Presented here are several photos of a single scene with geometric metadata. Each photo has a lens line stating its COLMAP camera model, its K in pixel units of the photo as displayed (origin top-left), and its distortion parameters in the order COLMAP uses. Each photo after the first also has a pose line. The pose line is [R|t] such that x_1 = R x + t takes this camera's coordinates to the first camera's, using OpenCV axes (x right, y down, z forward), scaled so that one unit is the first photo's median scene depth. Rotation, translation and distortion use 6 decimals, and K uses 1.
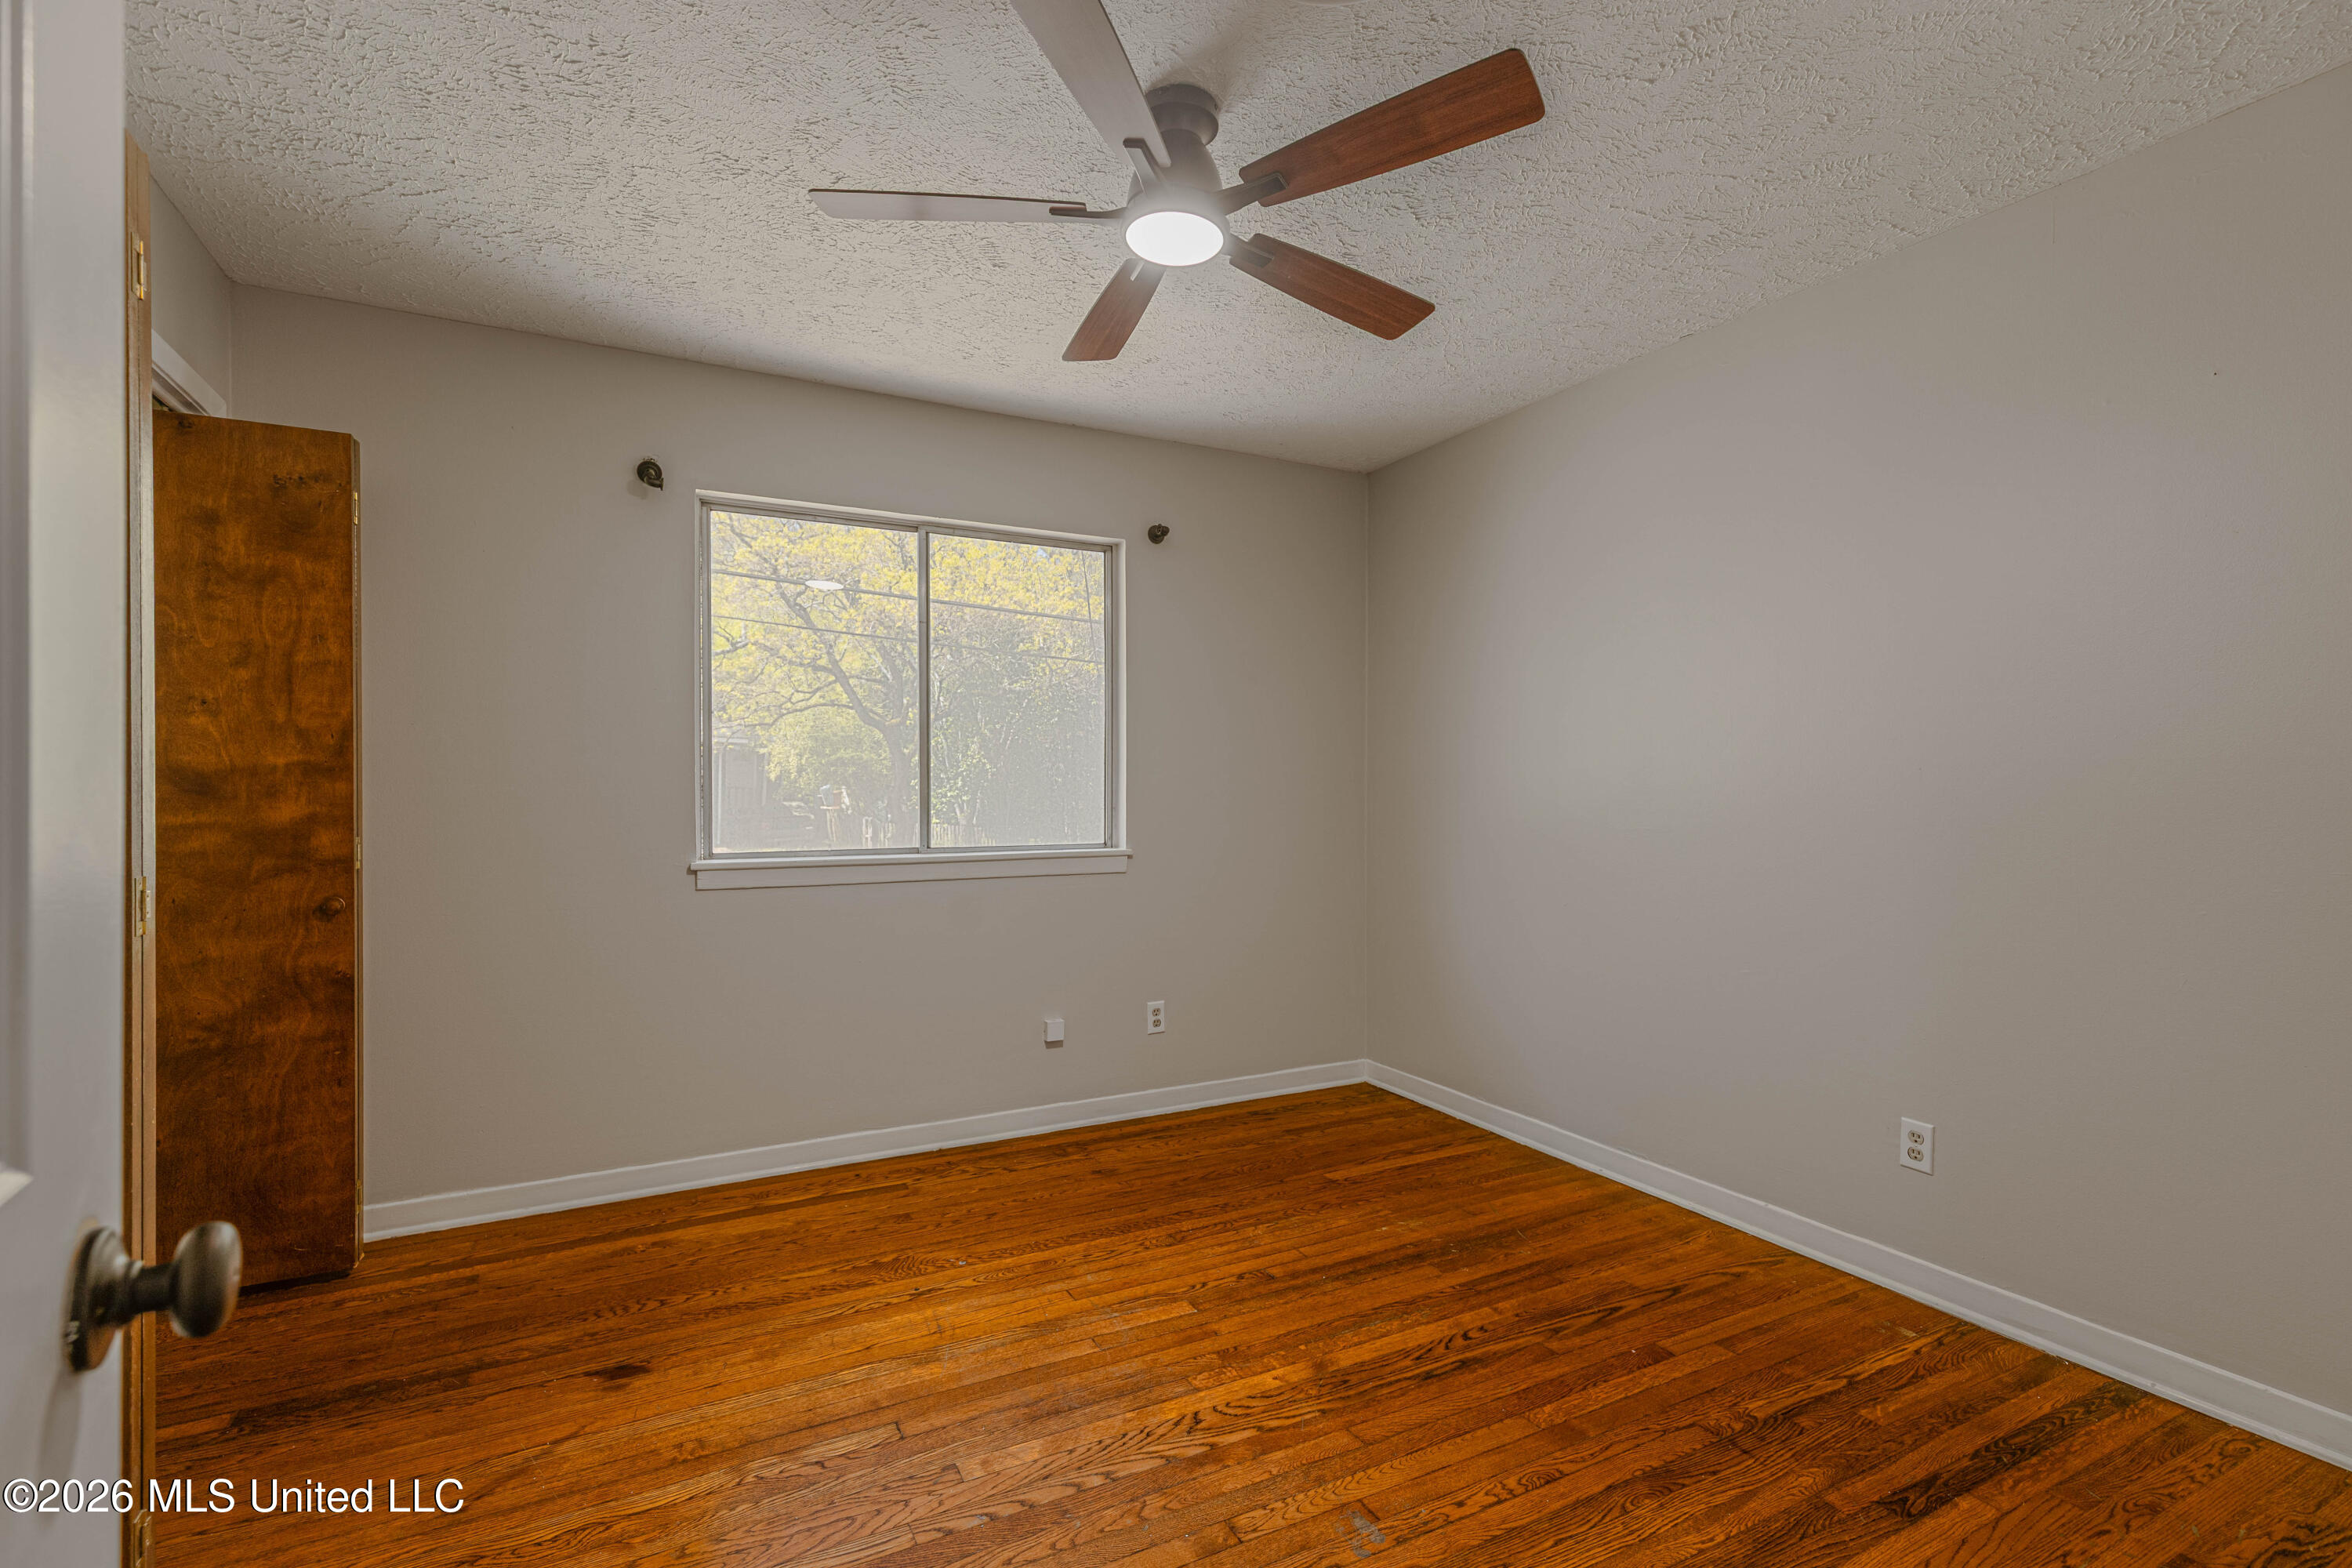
lens RADIAL K [[1115.0, 0, 1171.9], [0, 1115.0, 786.5], [0, 0, 1]] dist [0.008153, -0.001474]
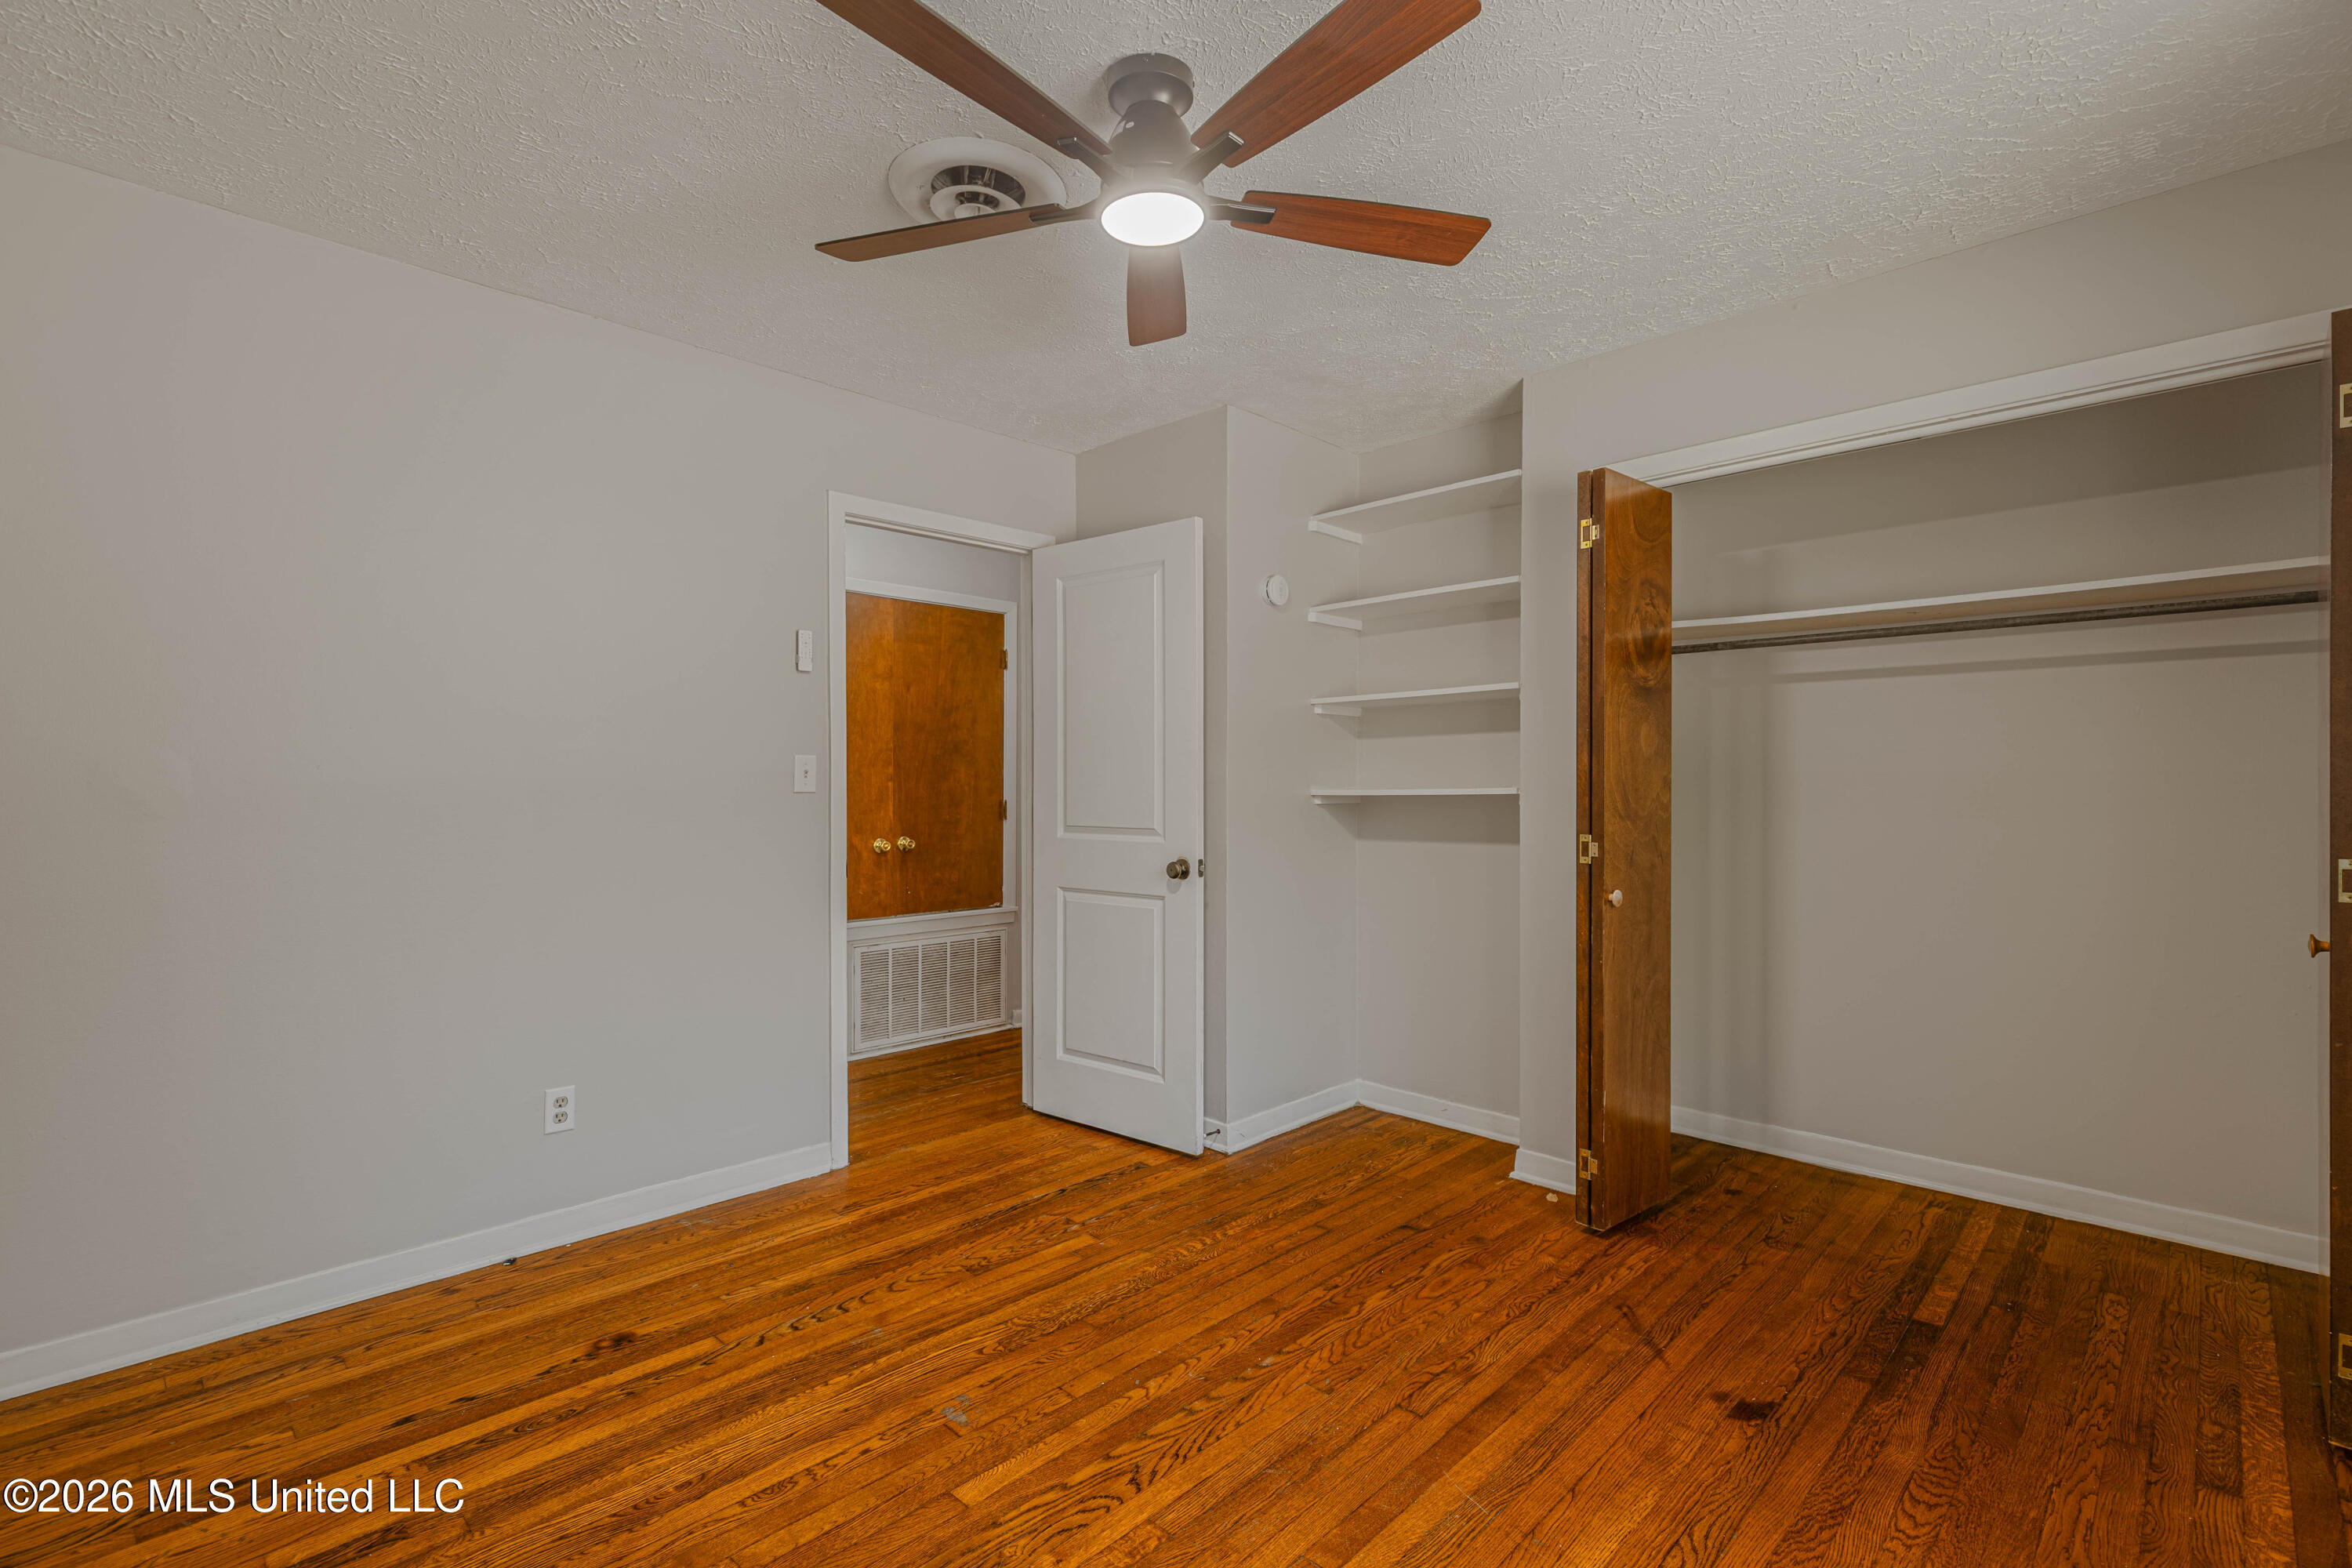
lens RADIAL K [[1115.0, 0, 1178.5], [0, 1115.0, 787.2], [0, 0, 1]] dist [0.008153, -0.001474]
pose [[-0.952898, -0.000061, -0.303291, 0.263092], [0.000562, 0.999998, -0.001967, 0.005786], [0.303290, -0.002045, -0.952896, 1.873682]]
